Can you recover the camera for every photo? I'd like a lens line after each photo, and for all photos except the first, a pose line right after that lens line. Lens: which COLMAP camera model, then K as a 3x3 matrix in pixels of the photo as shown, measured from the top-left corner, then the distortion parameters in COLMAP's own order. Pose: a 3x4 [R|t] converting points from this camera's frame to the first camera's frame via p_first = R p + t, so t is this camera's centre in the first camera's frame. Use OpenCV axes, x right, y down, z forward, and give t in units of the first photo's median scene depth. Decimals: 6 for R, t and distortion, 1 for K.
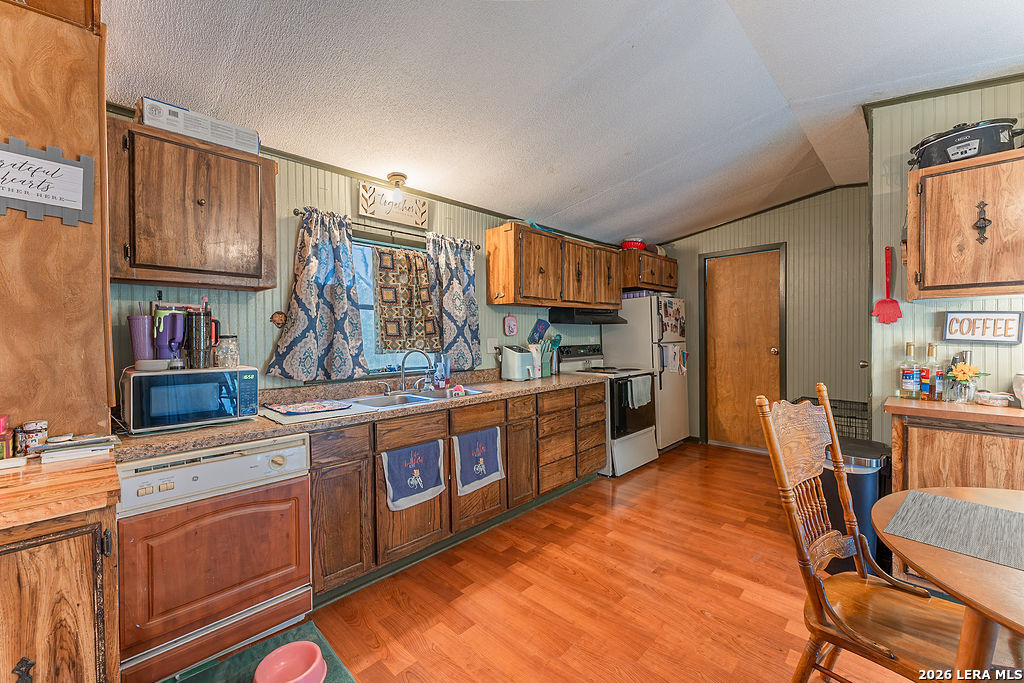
lens RADIAL K [[408.0, 0, 512.1], [0, 408.0, 337.7], [0, 0, 1]] dist [0.002278, 0.000426]
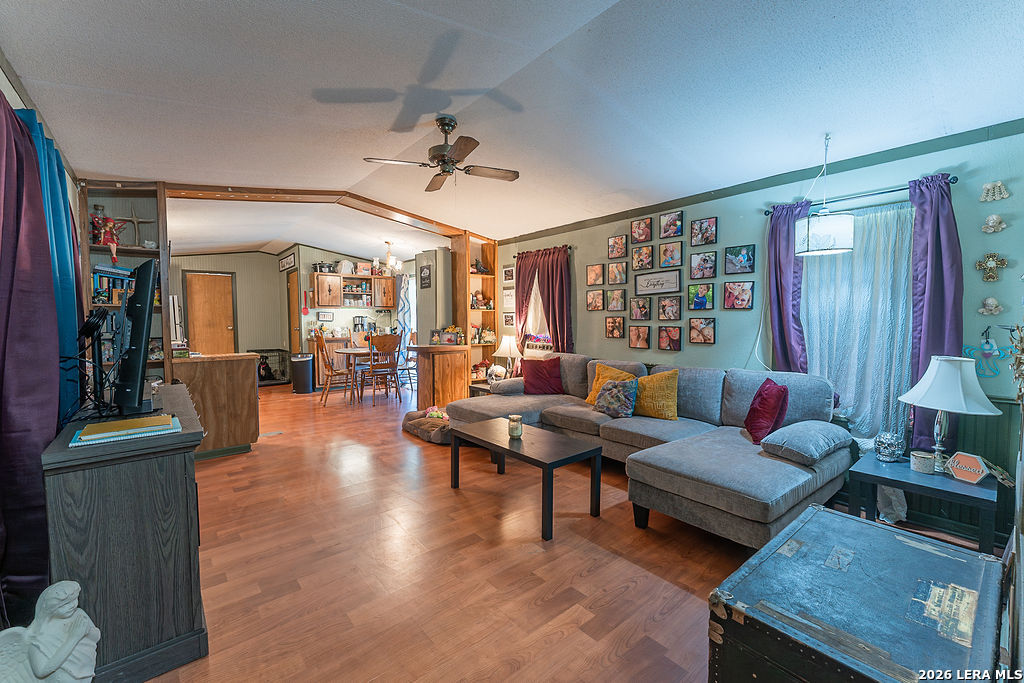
lens RADIAL K [[431.3, 0, 512.6], [0, 431.3, 341.1], [0, 0, 1]] dist [0.001256, 0.000344]
pose [[0.093066, -0.044751, 0.994654, -2.134794], [0.013347, 0.998956, 0.043695, 0.038774], [-0.995570, 0.009209, 0.093567, -0.855538]]
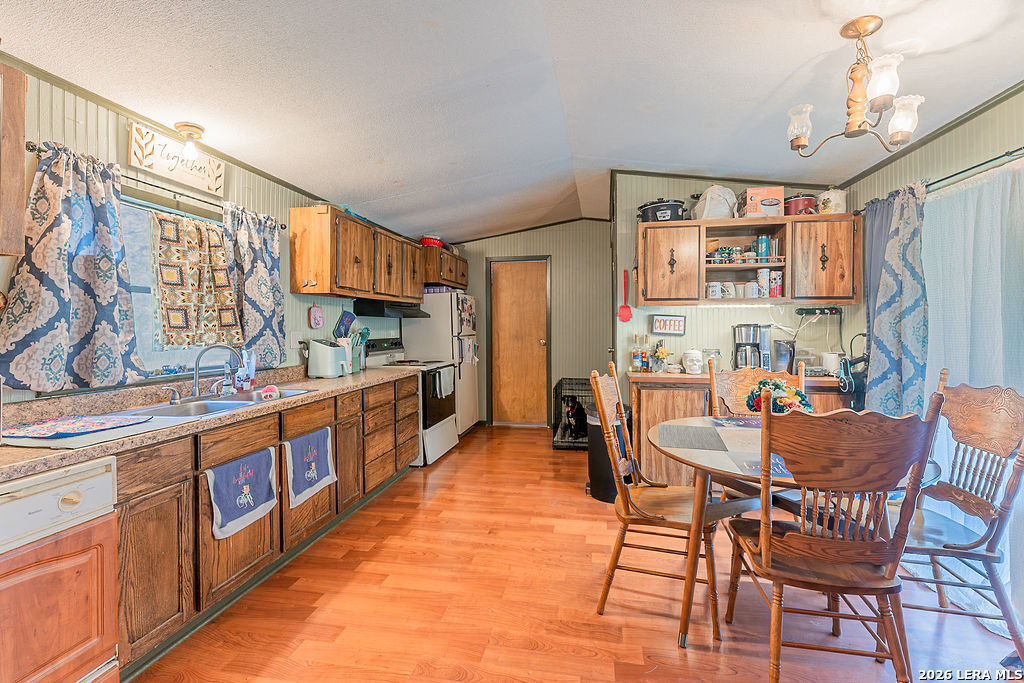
lens RADIAL K [[431.3, 0, 524.6], [0, 431.3, 325.1], [0, 0, 1]] dist [0.001256, 0.000344]
pose [[0.822287, 0.010631, 0.568973, -0.245262], [-0.001903, 0.999871, -0.015931, 0.002836], [-0.569069, 0.012017, 0.822202, -0.064449]]
